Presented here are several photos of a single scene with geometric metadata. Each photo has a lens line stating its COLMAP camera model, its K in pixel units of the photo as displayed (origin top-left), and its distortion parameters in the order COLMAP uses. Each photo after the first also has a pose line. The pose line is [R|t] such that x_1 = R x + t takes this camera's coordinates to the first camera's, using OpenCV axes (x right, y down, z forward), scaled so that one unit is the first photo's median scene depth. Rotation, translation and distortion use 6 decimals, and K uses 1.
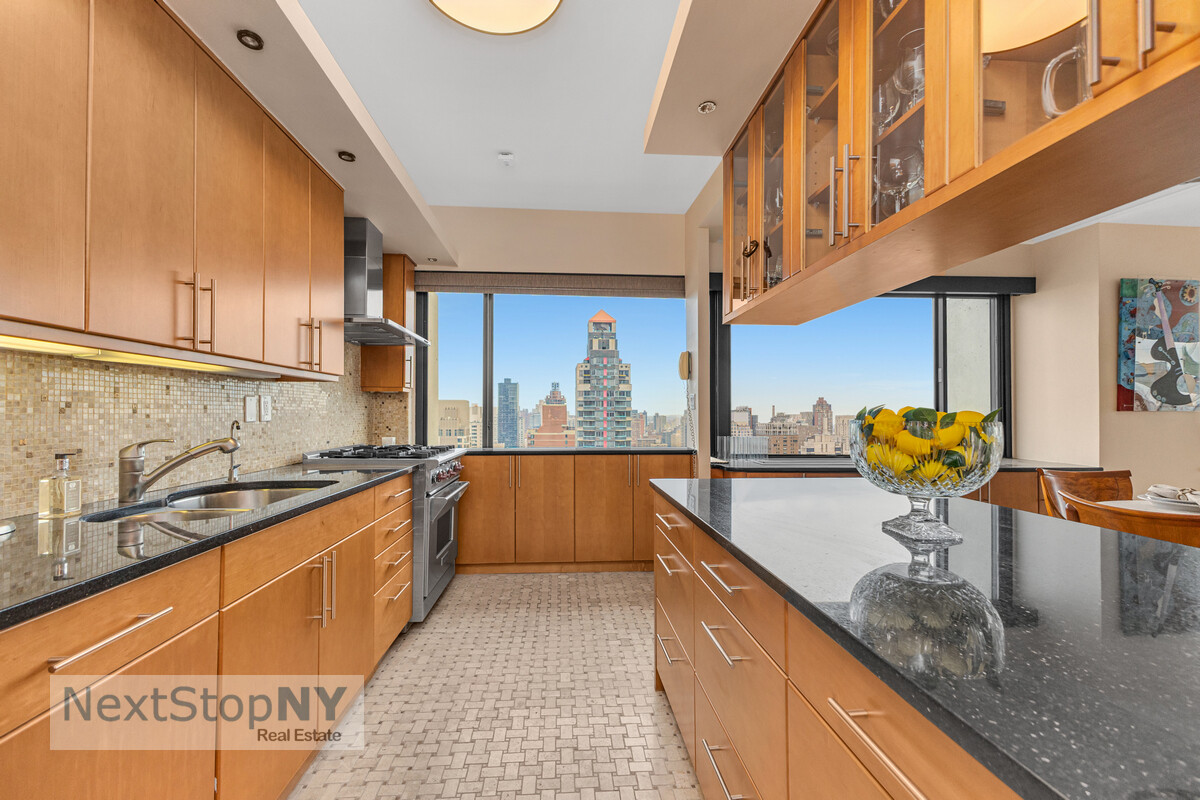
lens RADIAL K [[503.6, 0, 535.9], [0, 503.6, 404.4], [0, 0, 1]] dist [0.009276, 0.000183]
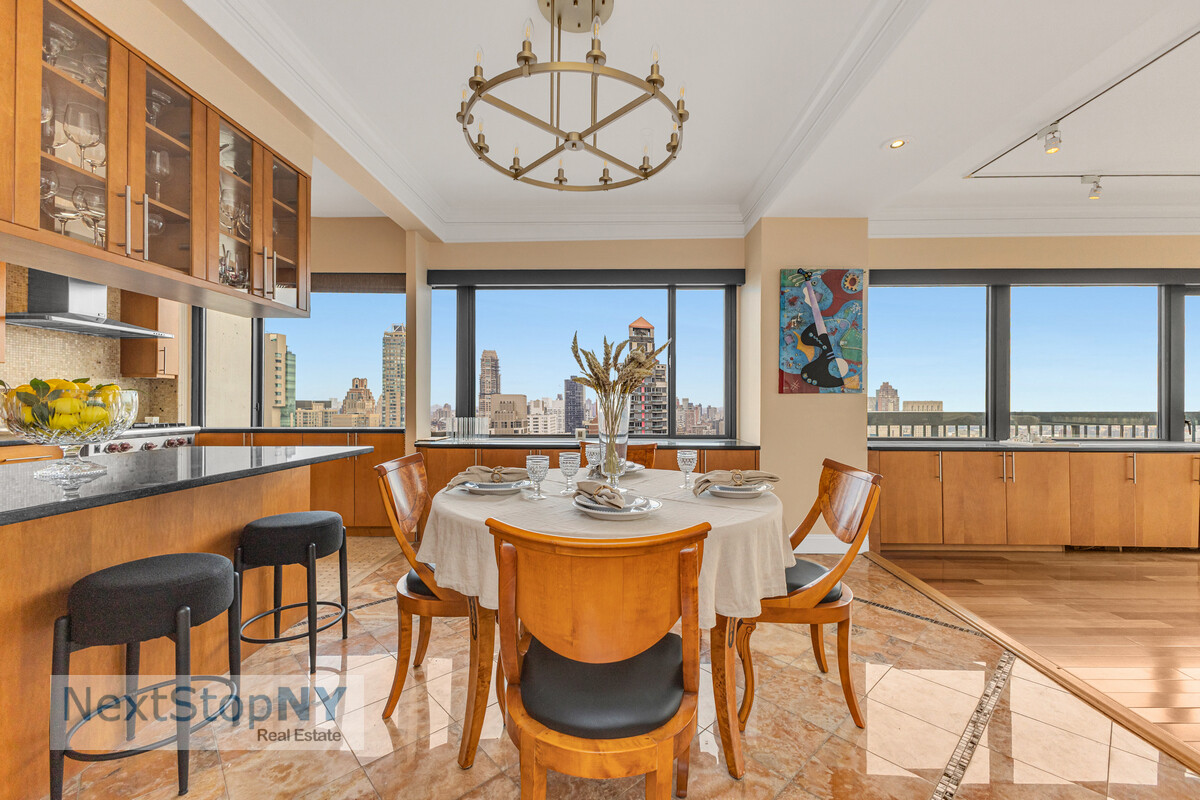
lens RADIAL K [[503.6, 0, 570.5], [0, 503.6, 398.3], [0, 0, 1]] dist [0.009276, 0.000183]
pose [[0.995917, 0.000736, -0.090269, 0.685169], [-0.000912, 0.999998, -0.001903, 0.020262], [0.090267, 0.001978, 0.995916, -0.067987]]
